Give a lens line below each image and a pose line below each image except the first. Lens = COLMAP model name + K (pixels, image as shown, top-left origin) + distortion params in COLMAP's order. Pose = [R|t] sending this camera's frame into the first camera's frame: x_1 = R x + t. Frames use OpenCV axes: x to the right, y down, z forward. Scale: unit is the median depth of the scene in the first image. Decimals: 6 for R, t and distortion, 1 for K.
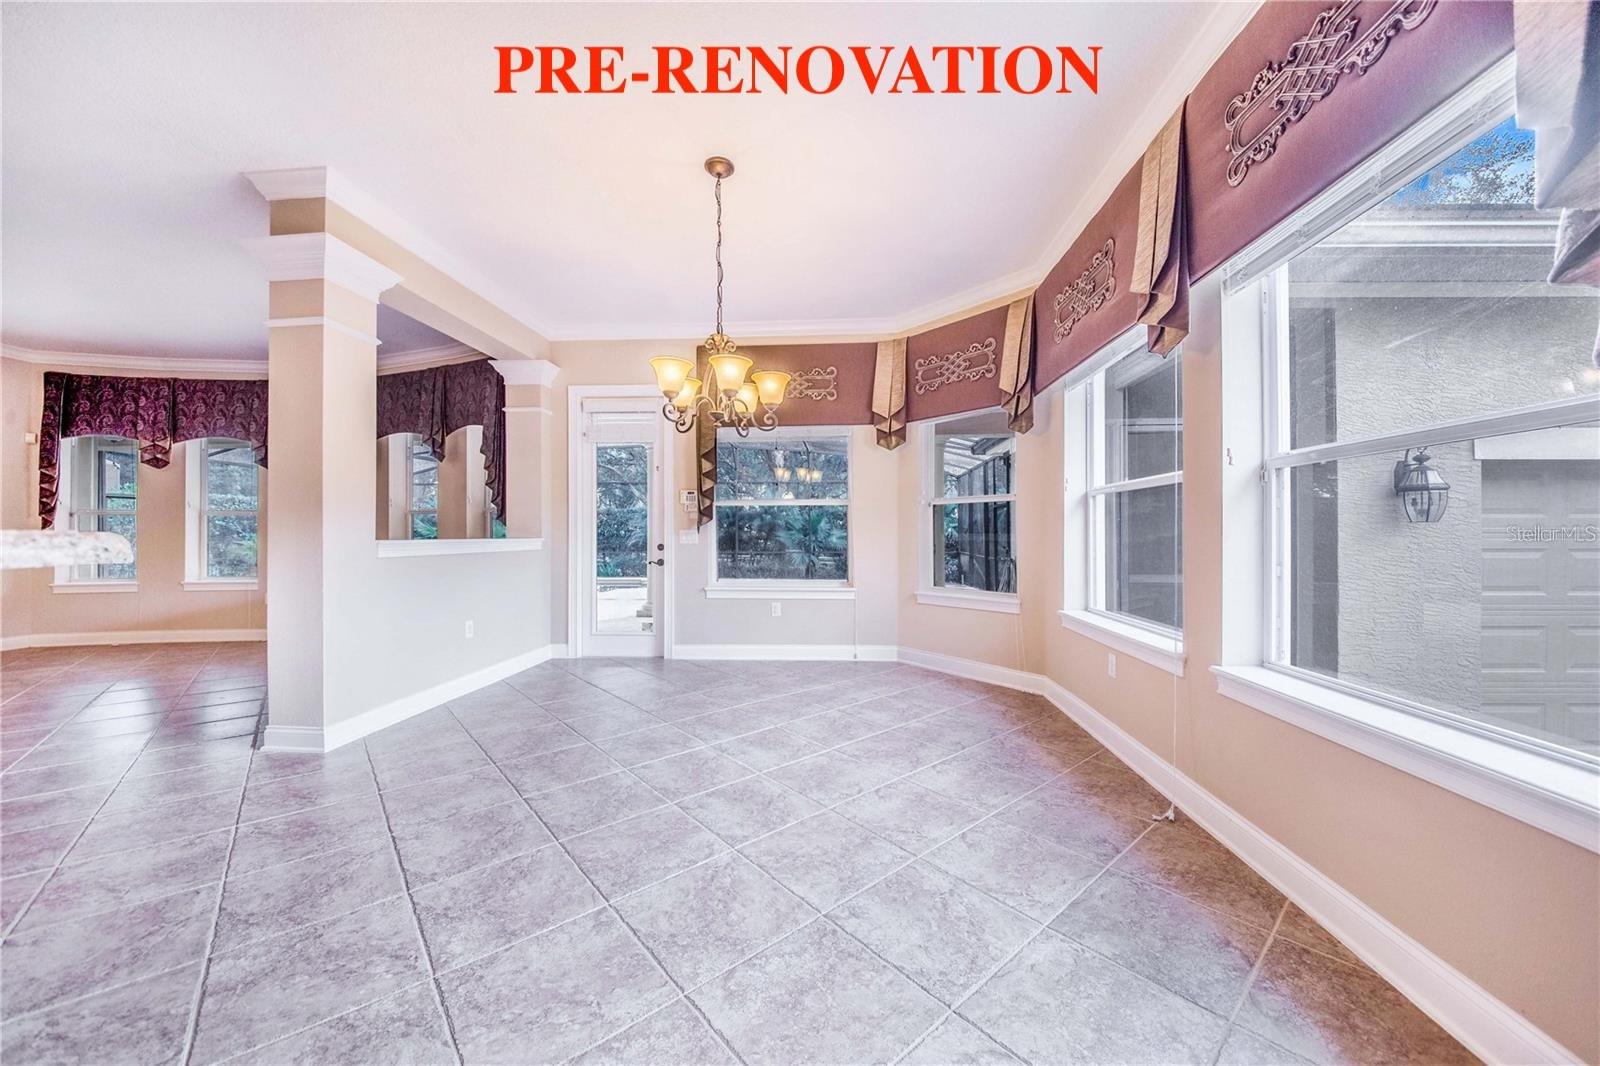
lens RADIAL K [[580.6, 0, 800.0], [0, 580.6, 533.0], [0, 0, 1]] dist [-0.022020, -0.000240]
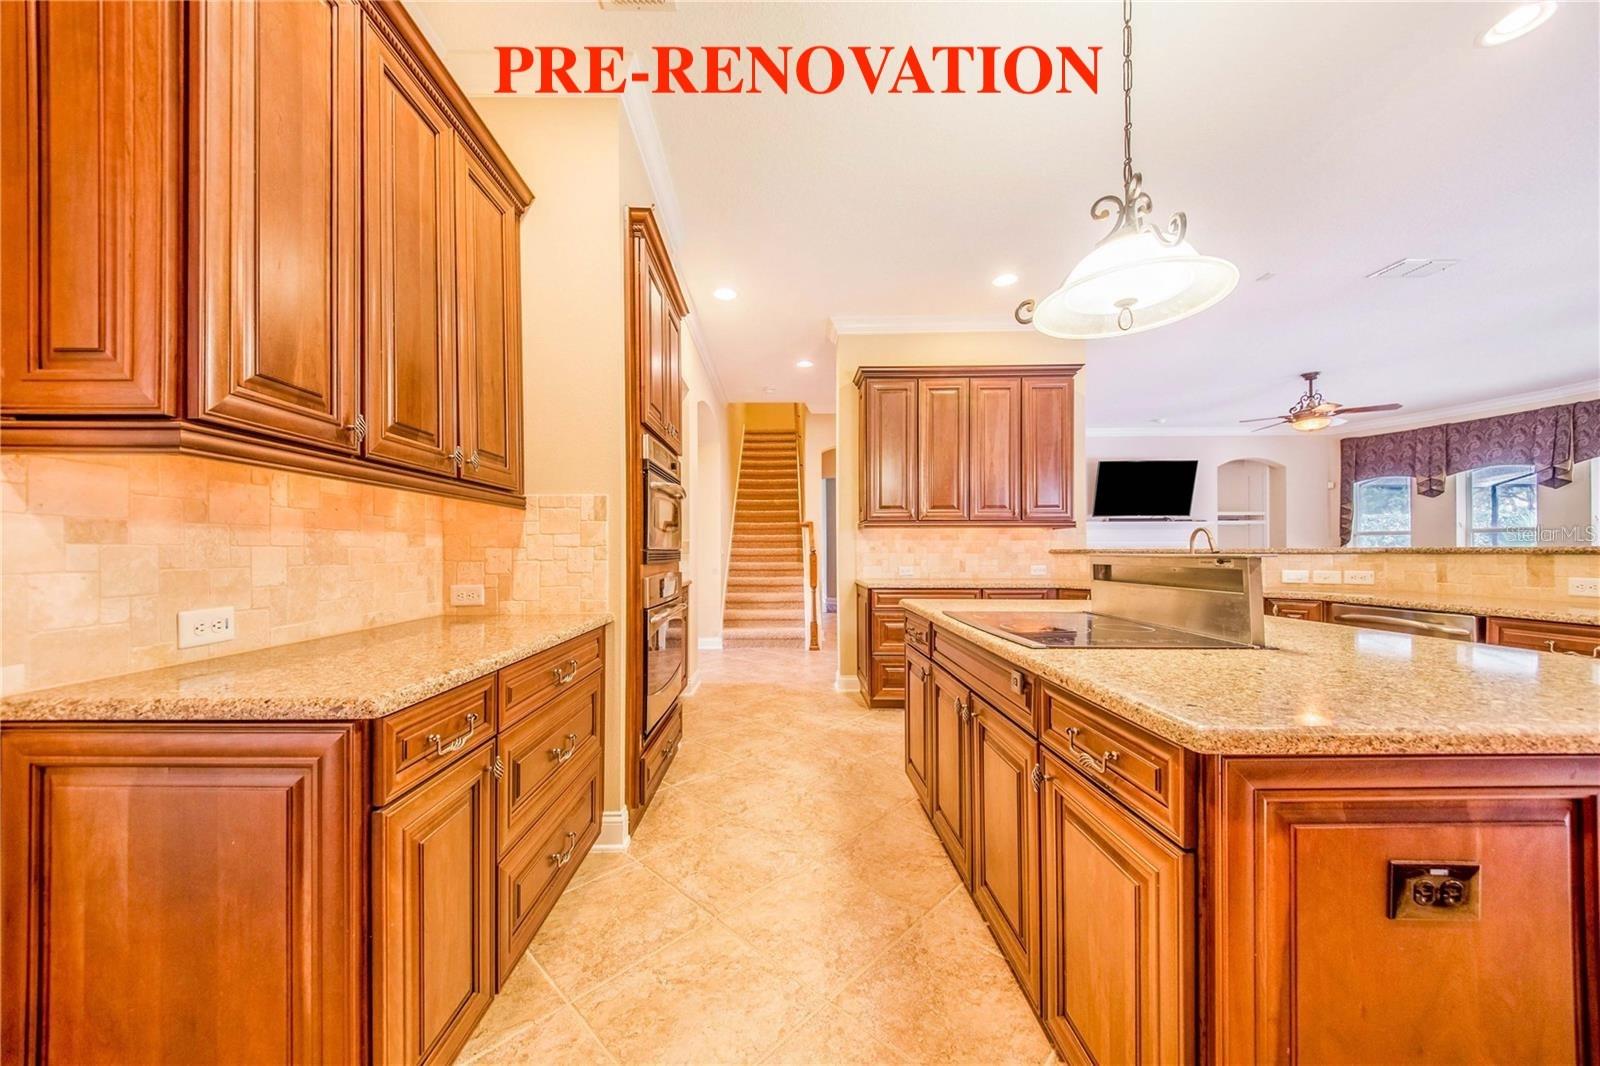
lens RADIAL K [[562.1, 0, 794.6], [0, 562.1, 548.0], [0, 0, 1]] dist [-0.000266, -0.000384]
pose [[0.071446, -0.005056, -0.997432, 0.033157], [0.005163, 0.999976, -0.004699, -0.000453], [0.997431, -0.004814, 0.071470, -0.570429]]
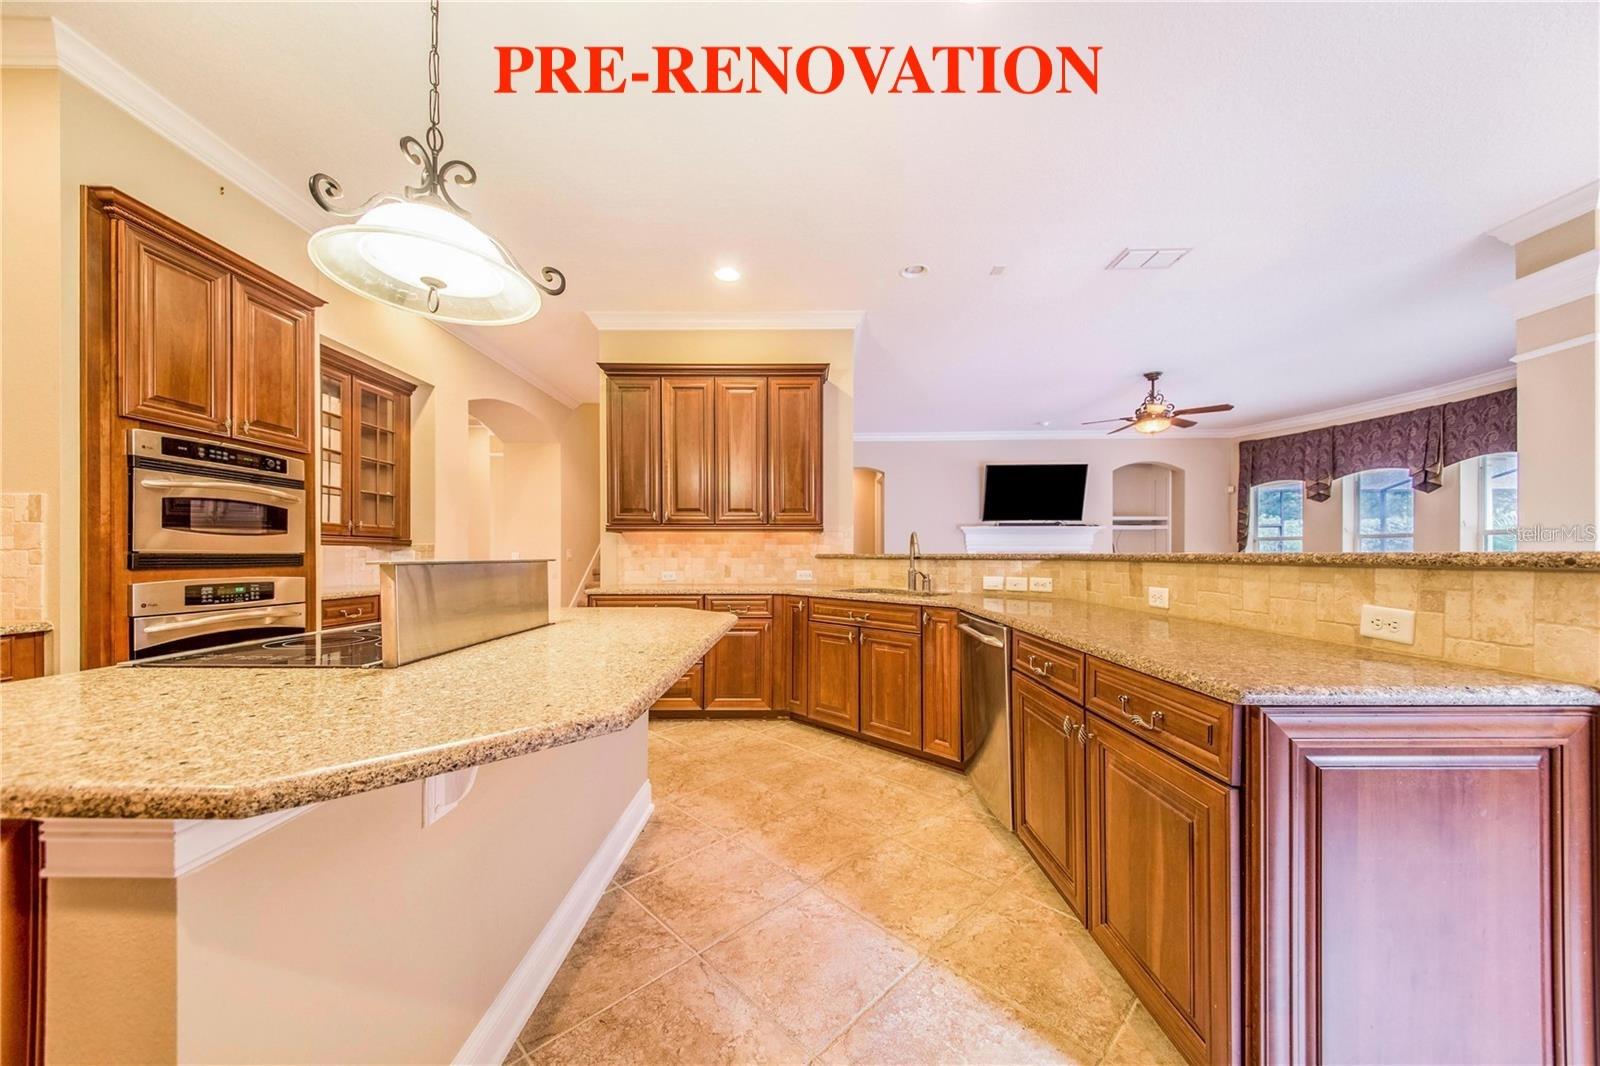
lens RADIAL K [[557.0, 0, 807.1], [0, 557.0, 553.0], [0, 0, 1]] dist [0.028943, -0.011022]
pose [[0.067230, -0.002635, -0.997734, 0.030362], [0.001363, 0.999996, -0.002549, -0.000221], [0.997737, -0.001188, 0.067234, -0.224000]]
